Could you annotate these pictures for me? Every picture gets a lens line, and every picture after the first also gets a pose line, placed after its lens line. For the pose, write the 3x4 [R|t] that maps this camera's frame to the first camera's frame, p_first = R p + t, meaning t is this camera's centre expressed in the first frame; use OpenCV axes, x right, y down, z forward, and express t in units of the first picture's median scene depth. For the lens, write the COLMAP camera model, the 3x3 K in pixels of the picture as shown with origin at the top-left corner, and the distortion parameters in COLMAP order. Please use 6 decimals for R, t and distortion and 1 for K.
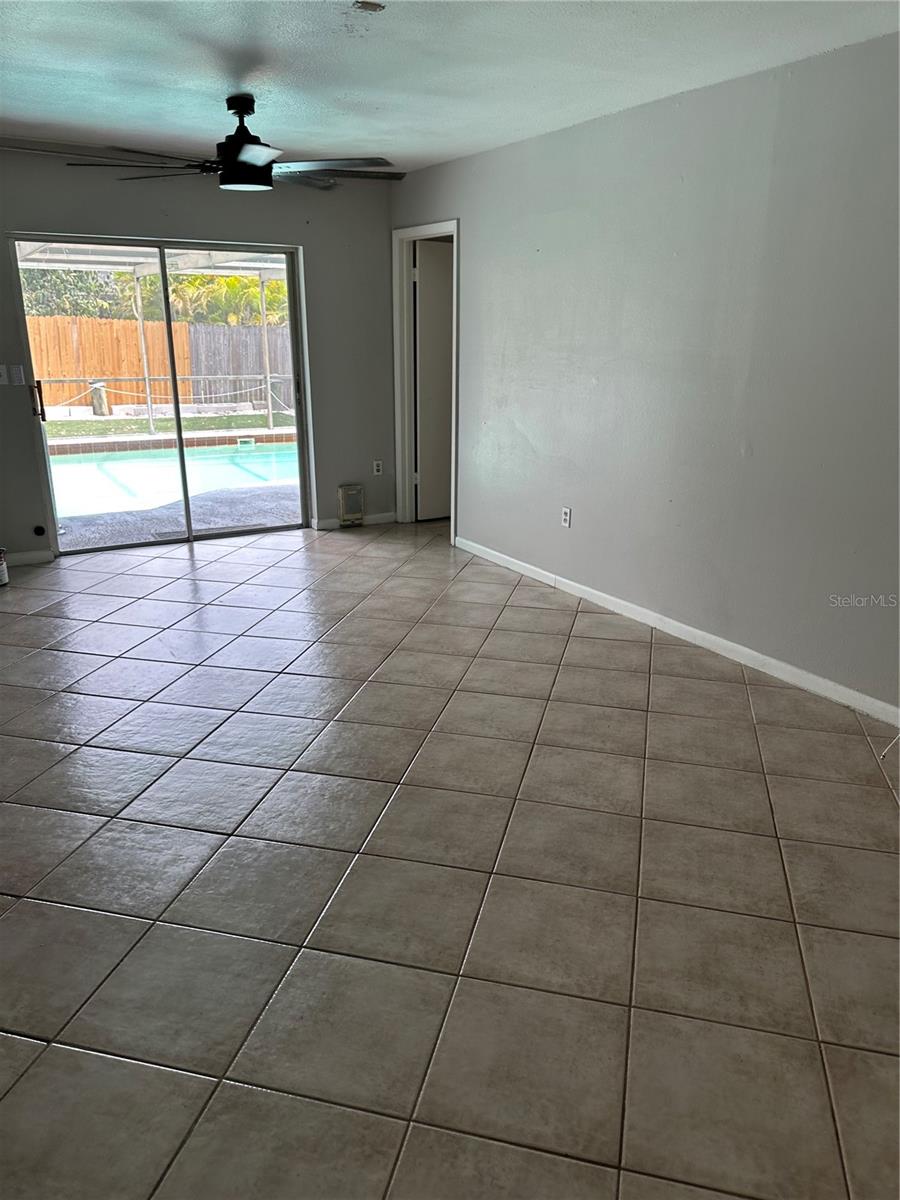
lens RADIAL K [[857.7, 0, 450.0], [0, 857.7, 600.0], [0, 0, 1]] dist [0.069061, -0.057193]
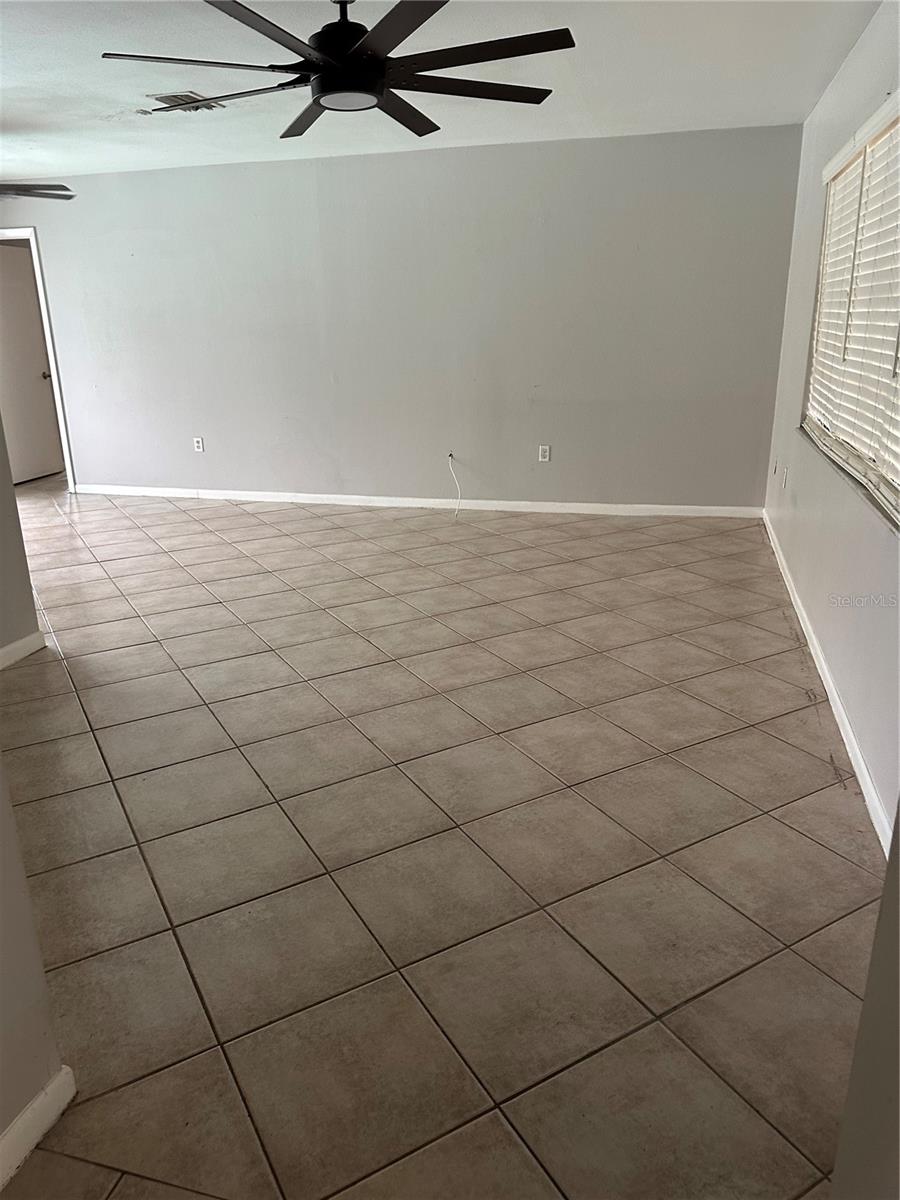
lens RADIAL K [[857.7, 0, 450.0], [0, 857.7, 600.0], [0, 0, 1]] dist [0.069061, -0.057193]
pose [[0.724877, -0.241582, 0.645130, -0.699424], [0.232699, 0.967314, 0.100767, 0.132841], [-0.648387, 0.077078, 0.757399, -0.412642]]
